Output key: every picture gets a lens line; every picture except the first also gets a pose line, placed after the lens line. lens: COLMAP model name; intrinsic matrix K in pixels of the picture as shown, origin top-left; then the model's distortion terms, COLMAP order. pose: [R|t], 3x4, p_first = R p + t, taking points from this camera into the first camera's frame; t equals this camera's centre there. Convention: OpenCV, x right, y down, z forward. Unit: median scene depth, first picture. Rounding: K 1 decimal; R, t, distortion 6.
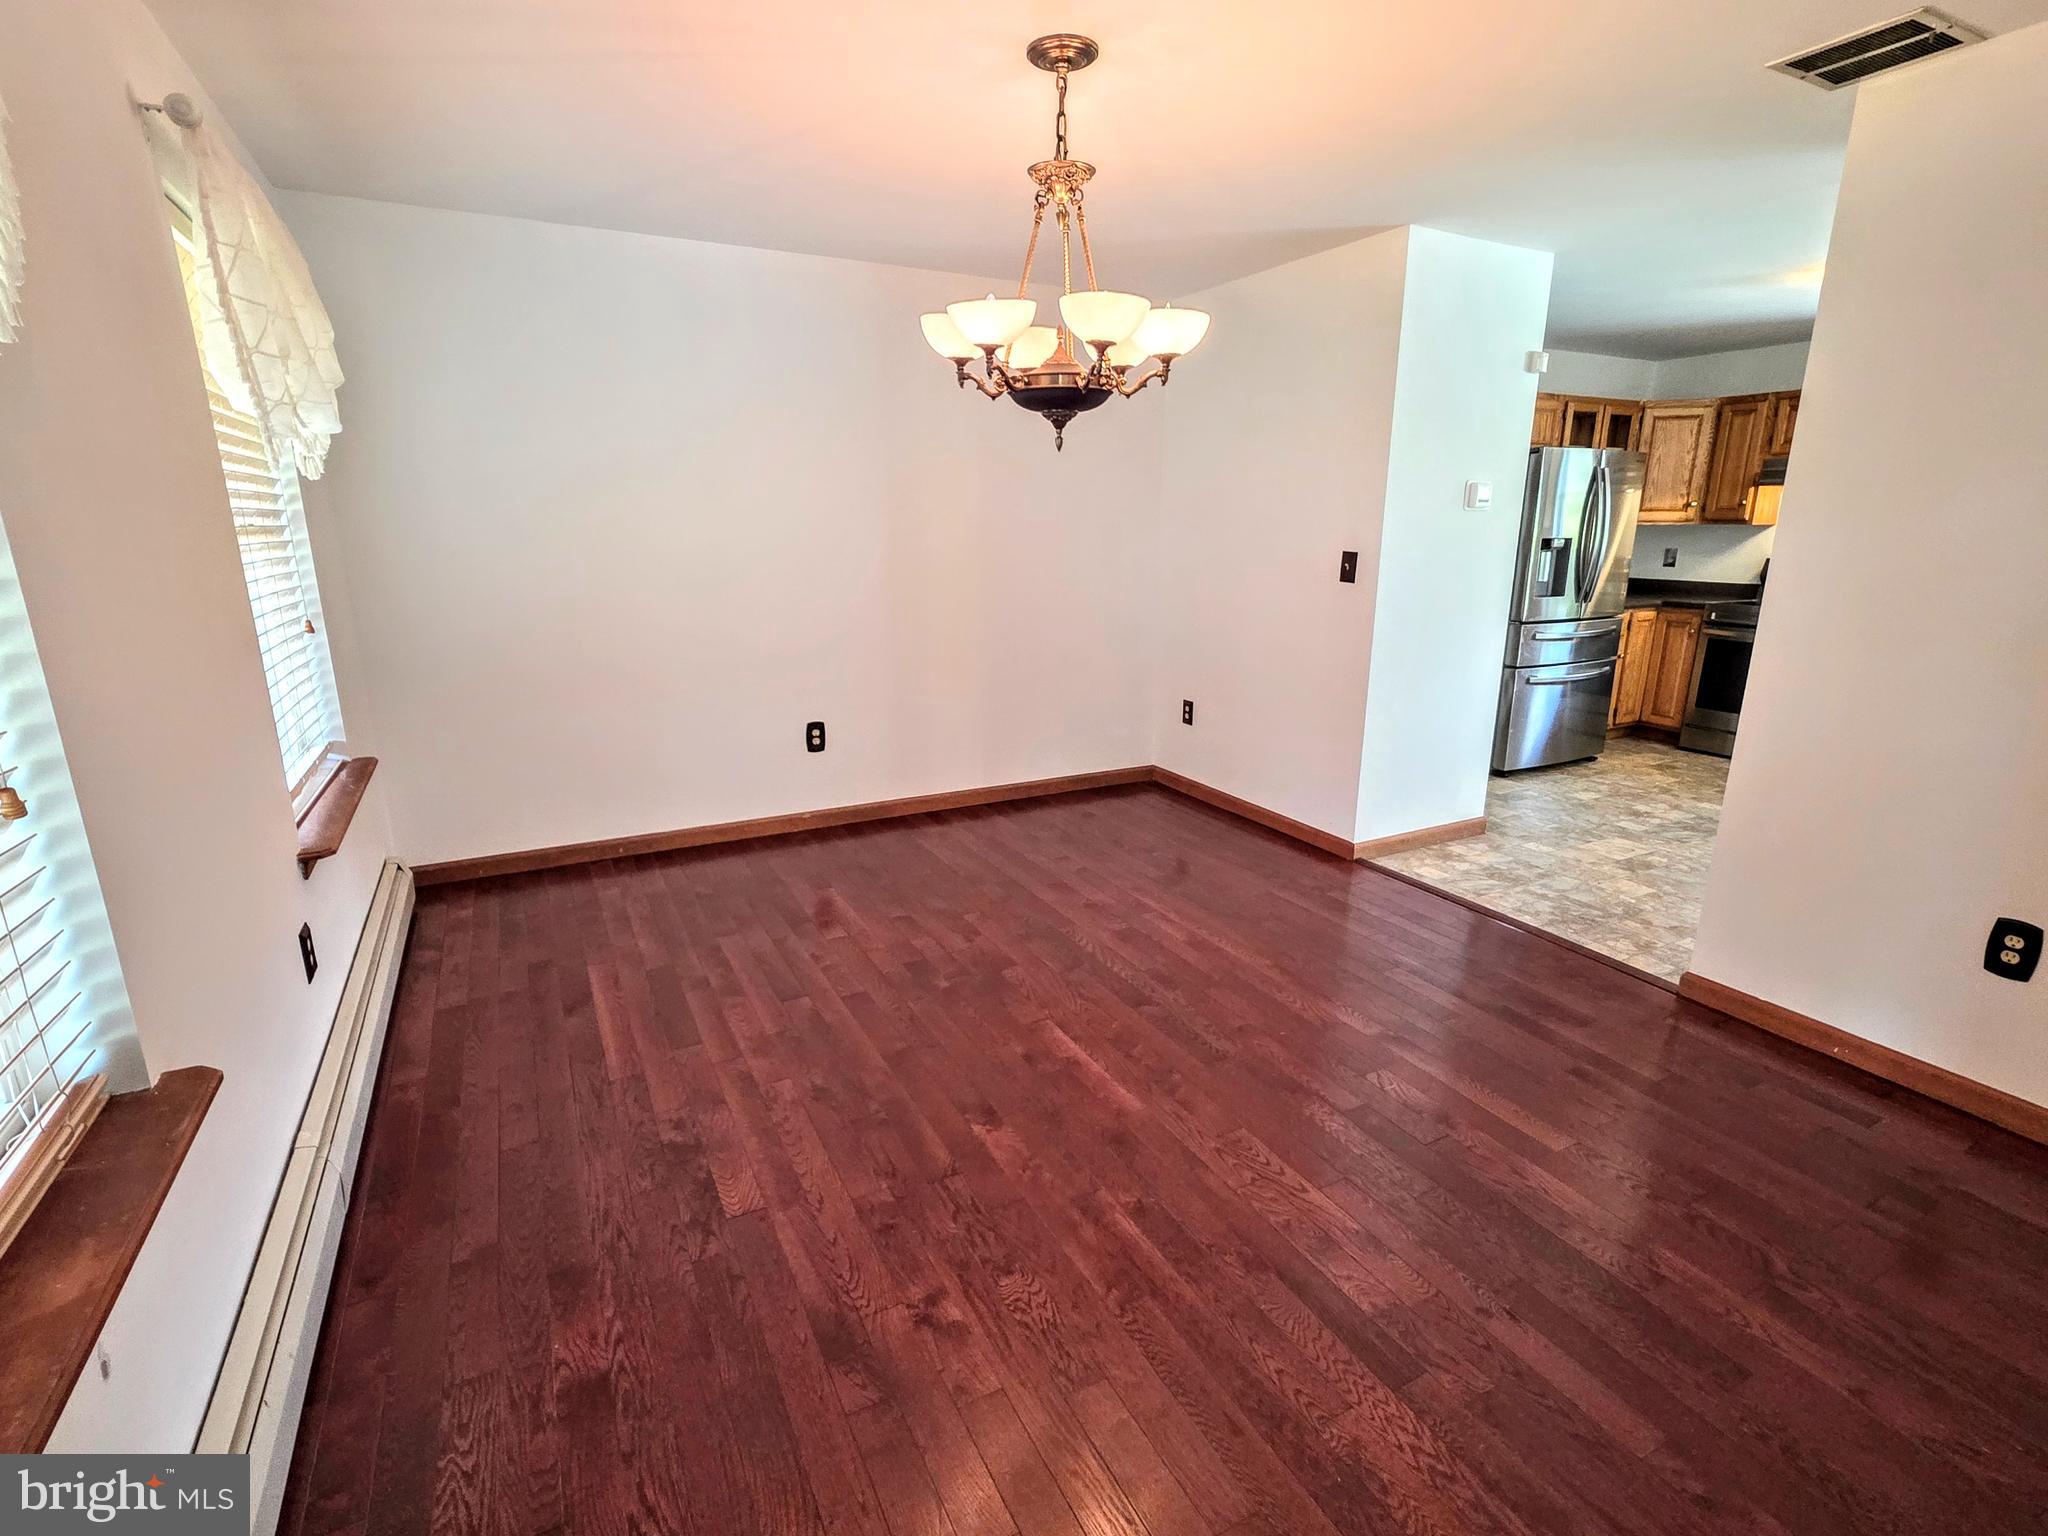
lens RADIAL K [[960.8, 0, 1016.6], [0, 960.8, 769.6], [0, 0, 1]] dist [0.001338, 0.000124]
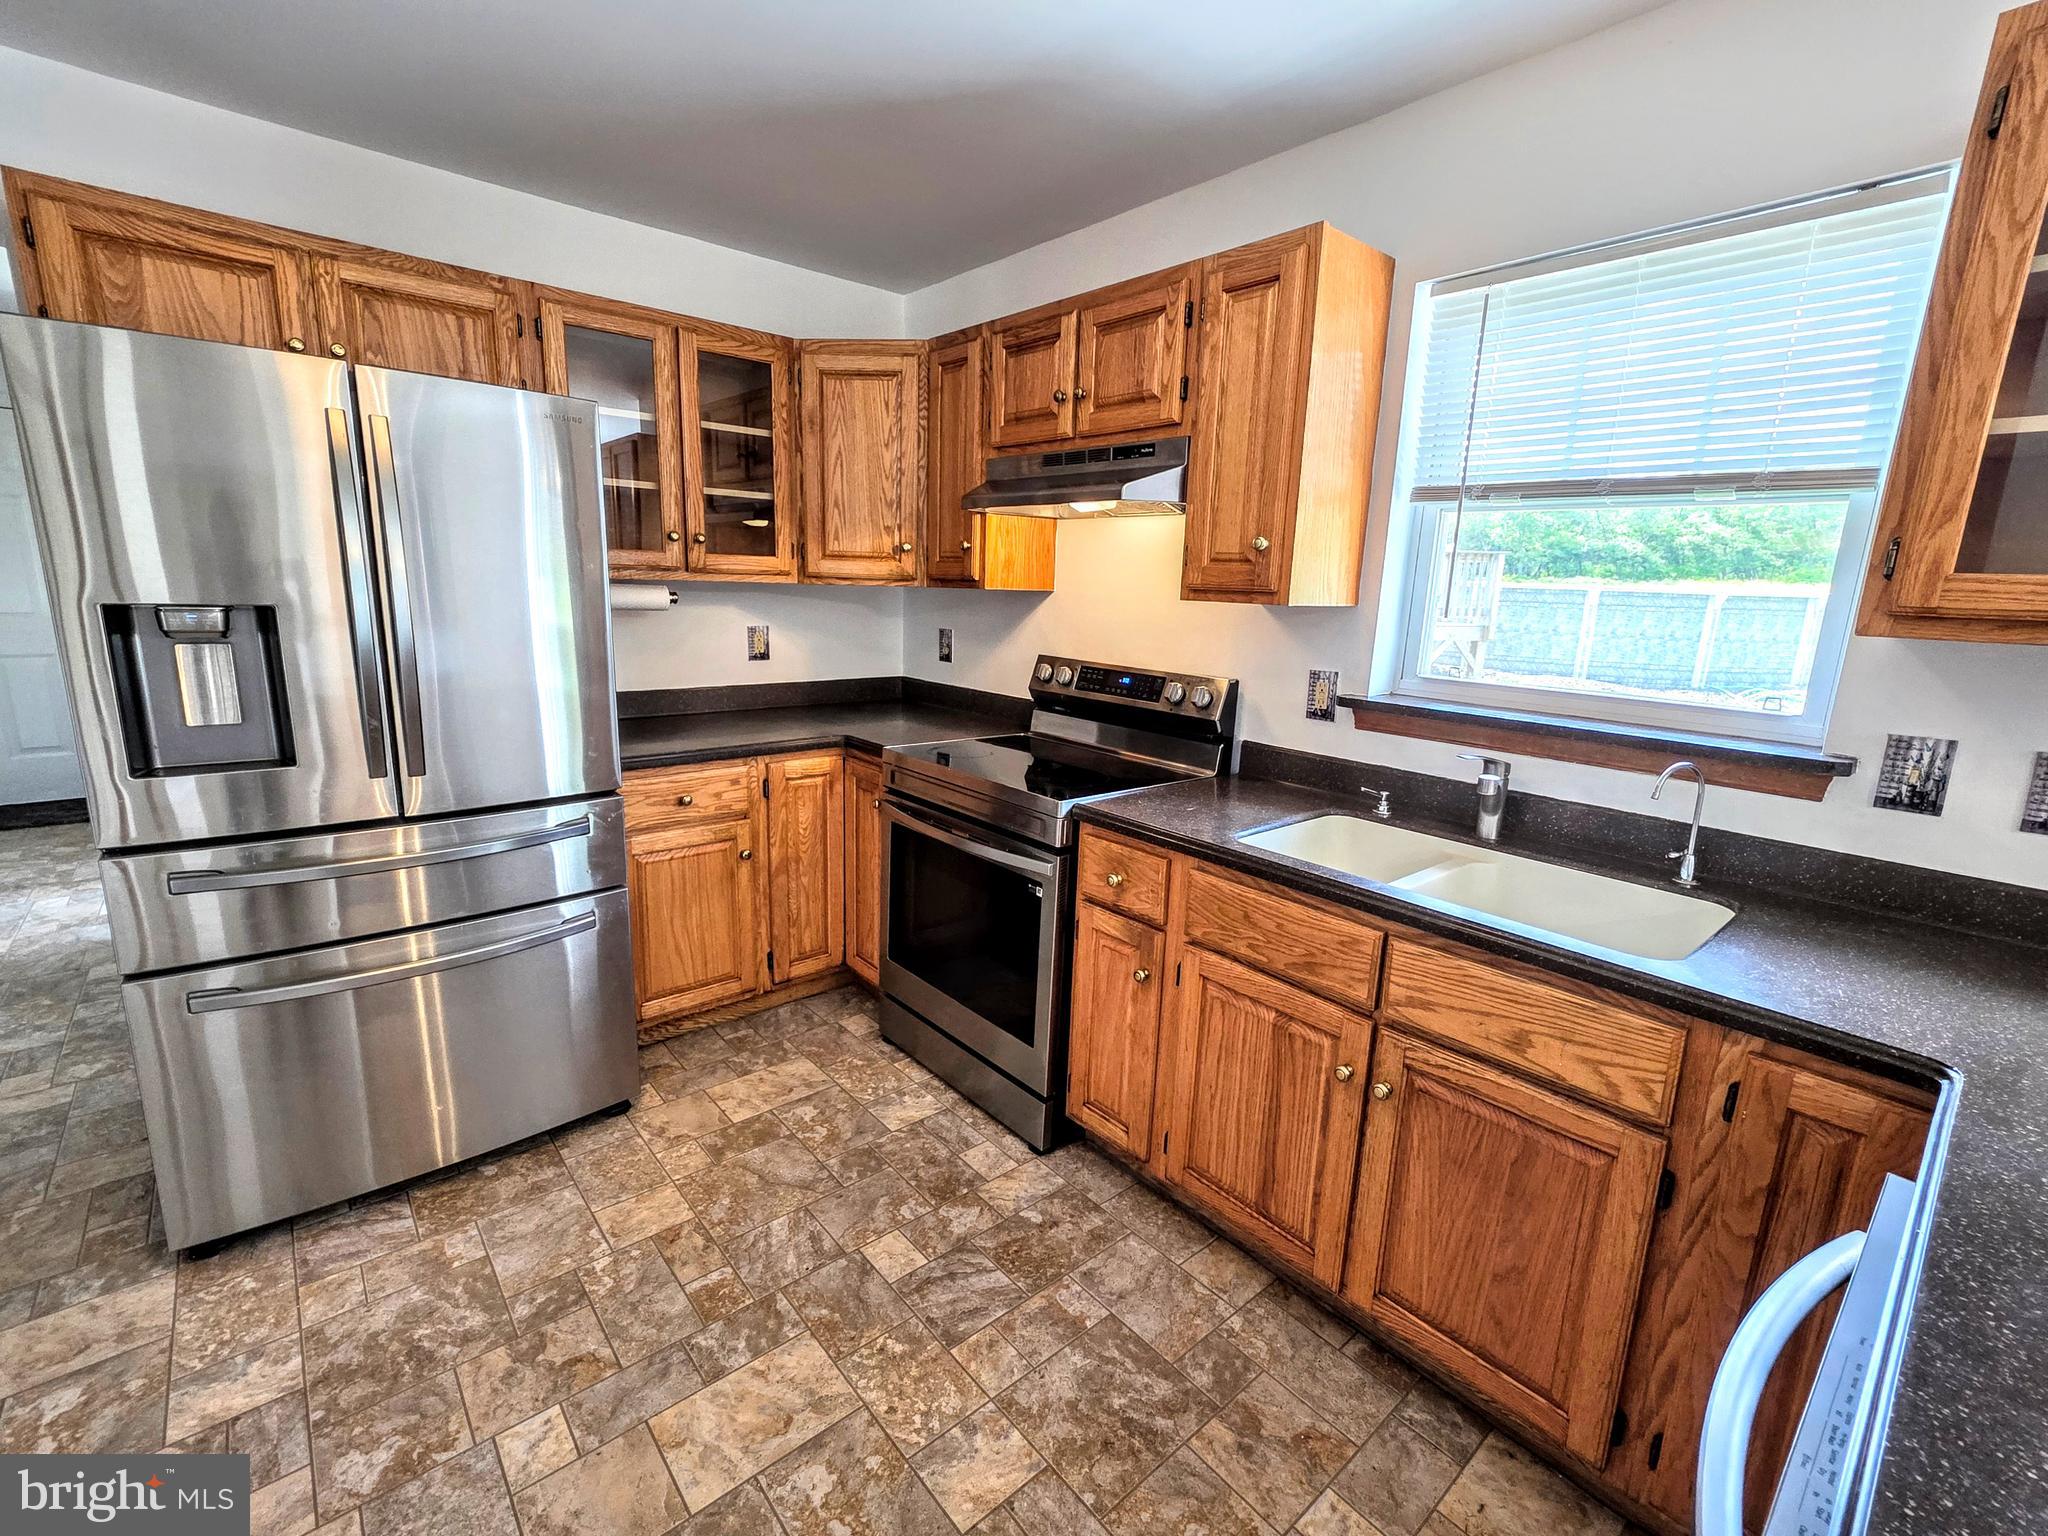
lens RADIAL K [[893.3, 0, 1027.8], [0, 893.3, 769.2], [0, 0, 1]] dist [0.001511, 0.000400]
pose [[0.974019, -0.012565, 0.226120, 0.662637], [0.022577, 0.998873, -0.041745, -0.137803], [-0.225340, 0.045766, 0.973205, 0.532919]]
